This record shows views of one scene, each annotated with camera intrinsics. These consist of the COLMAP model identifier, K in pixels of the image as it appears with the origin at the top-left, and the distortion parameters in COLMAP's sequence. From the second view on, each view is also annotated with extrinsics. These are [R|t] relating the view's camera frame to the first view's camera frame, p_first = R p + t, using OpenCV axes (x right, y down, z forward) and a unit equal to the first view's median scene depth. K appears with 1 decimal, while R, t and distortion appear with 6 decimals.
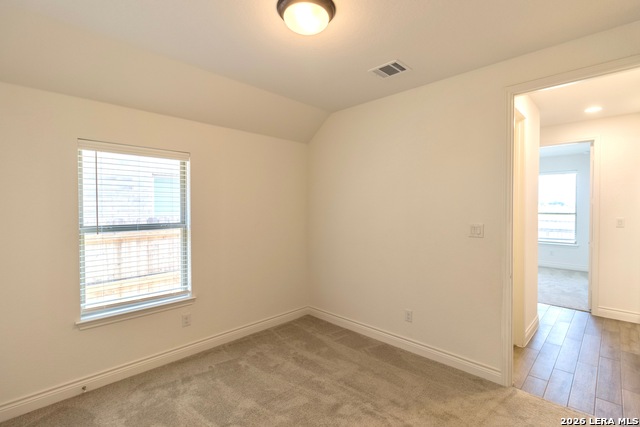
lens RADIAL K [[302.8, 0, 329.5], [0, 302.8, 211.2], [0, 0, 1]] dist [-0.000860, -0.000193]
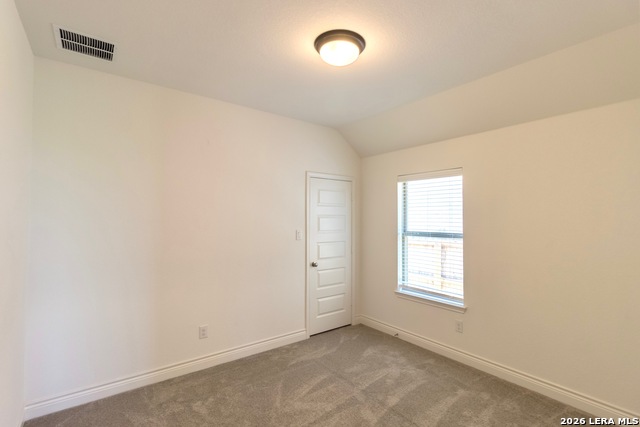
lens RADIAL K [[302.8, 0, 329.5], [0, 302.8, 211.2], [0, 0, 1]] dist [-0.000860, -0.000193]
pose [[-0.148576, -0.025887, -0.988562, 0.698714], [-0.021192, 0.999511, -0.022988, -0.006676], [0.988674, 0.017534, -0.149052, 0.763976]]
